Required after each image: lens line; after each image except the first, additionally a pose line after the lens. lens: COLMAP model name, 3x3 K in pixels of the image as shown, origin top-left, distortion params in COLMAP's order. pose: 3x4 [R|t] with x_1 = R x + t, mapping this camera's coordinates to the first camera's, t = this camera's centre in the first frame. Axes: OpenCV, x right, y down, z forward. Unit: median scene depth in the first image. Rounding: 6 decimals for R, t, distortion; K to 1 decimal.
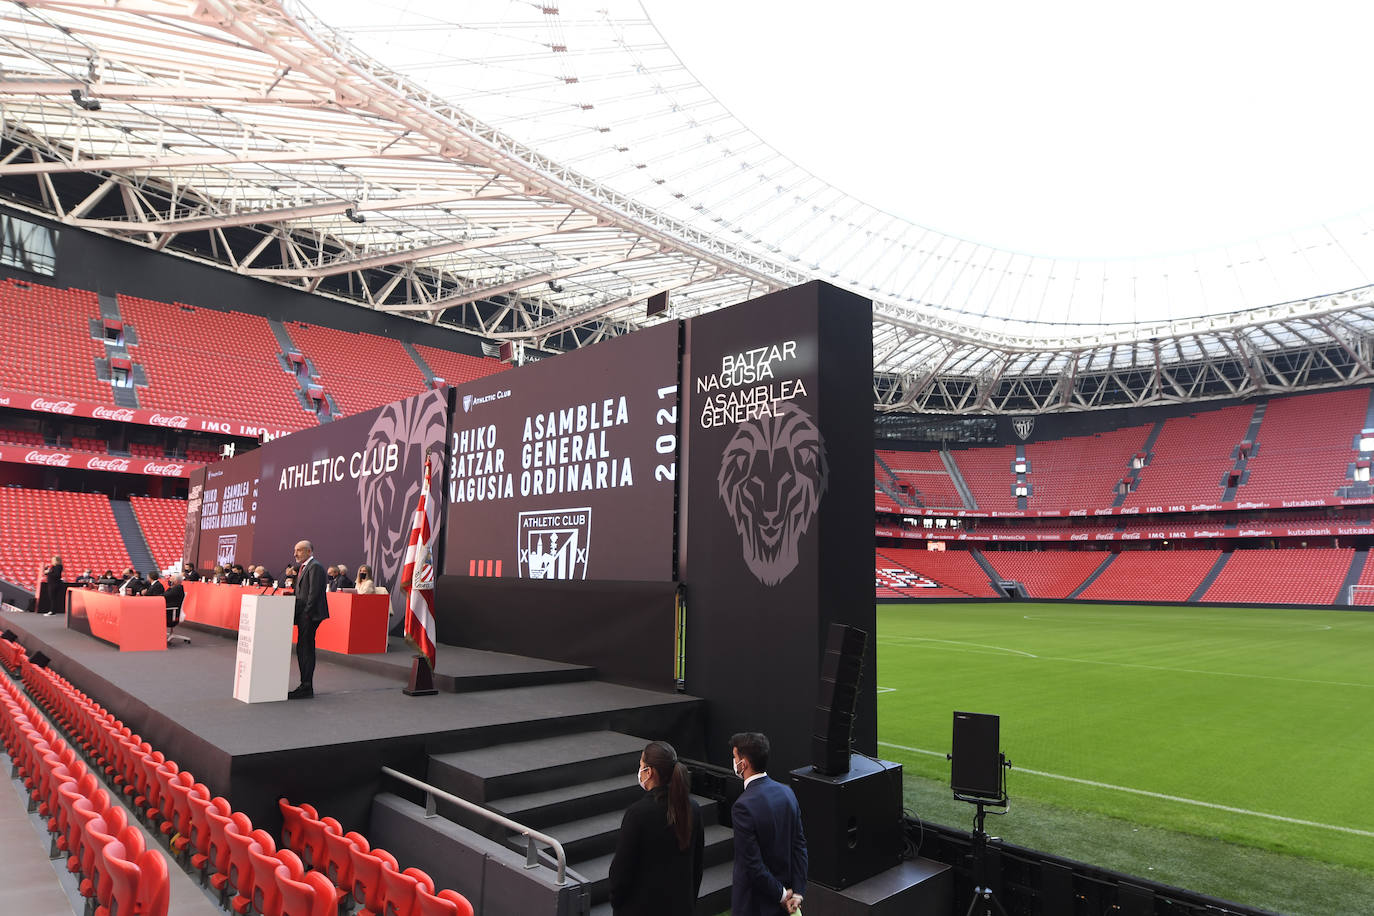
lens RADIAL K [[836.4, 0, 690.1], [0, 836.4, 459.5], [0, 0, 1]] dist [0.004036, -0.000607]
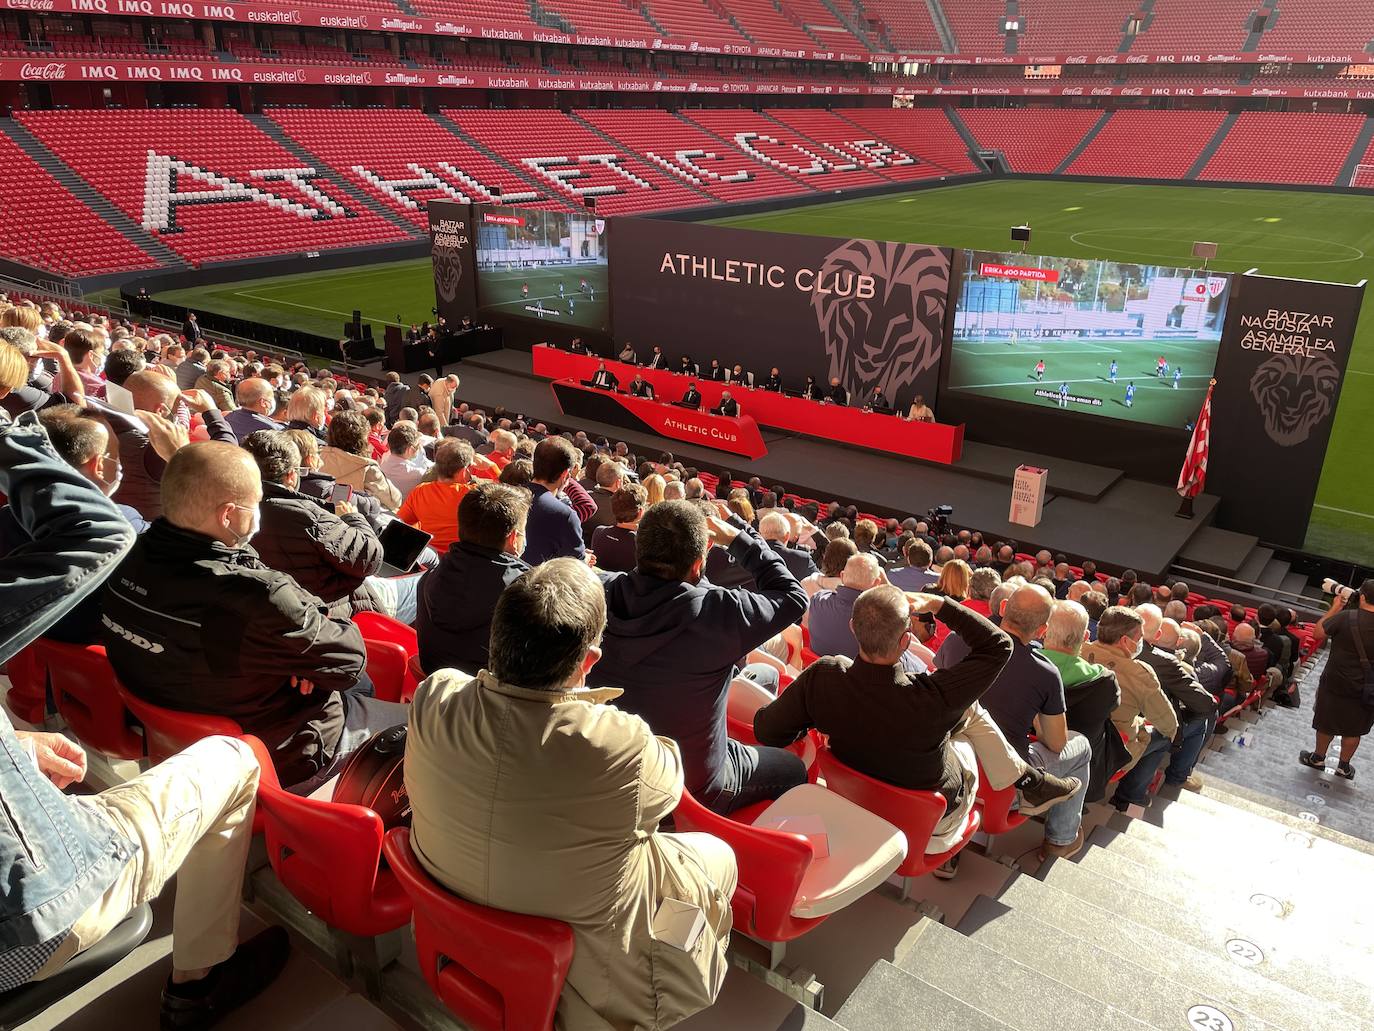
lens RADIAL K [[1061.0, 0, 687.7], [0, 1061.0, 513.1], [0, 0, 1]] dist [0.010190, -0.017311]
pose [[0.986075, -0.075254, 0.148298, -1.158396], [-0.007349, 0.871164, 0.490937, -0.640991], [-0.166137, -0.485191, 0.858480, -0.651052]]
